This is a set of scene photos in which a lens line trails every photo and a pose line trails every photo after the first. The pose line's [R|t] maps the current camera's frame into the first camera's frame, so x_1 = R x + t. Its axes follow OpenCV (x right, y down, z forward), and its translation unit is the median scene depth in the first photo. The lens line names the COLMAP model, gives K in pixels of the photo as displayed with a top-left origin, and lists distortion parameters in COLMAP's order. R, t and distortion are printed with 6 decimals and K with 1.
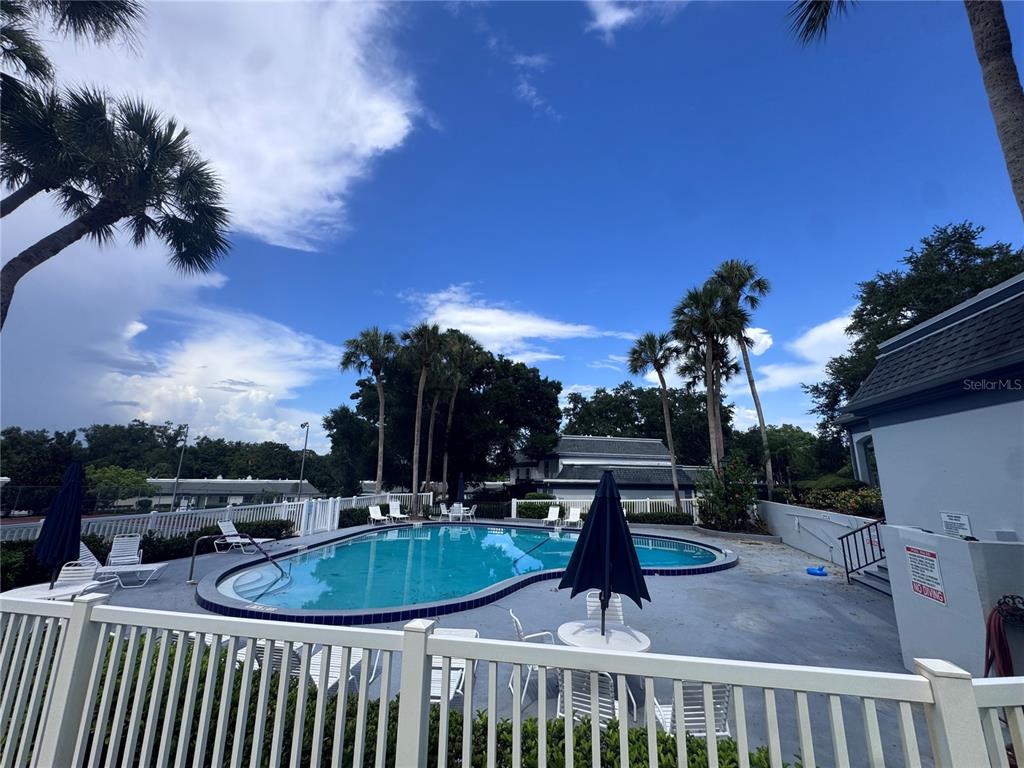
lens RADIAL K [[412.2, 0, 526.4], [0, 412.2, 380.7], [0, 0, 1]] dist [-0.000379, -0.010548]
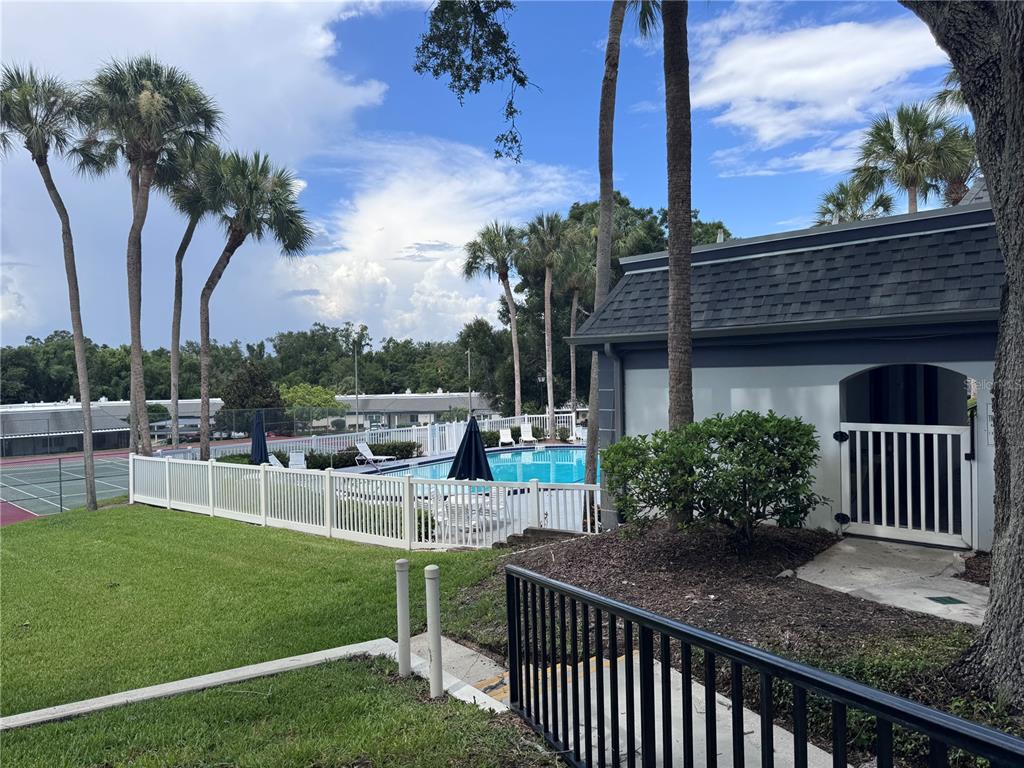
lens RADIAL K [[740.7, 0, 512.0], [0, 740.7, 384.0], [0, 0, 1]] dist [0.066032, -0.073955]
pose [[0.867106, -0.024109, -0.497540, 0.111914], [0.142614, 0.969032, 0.201589, -0.030876], [0.477272, -0.245755, 0.843692, -0.090359]]
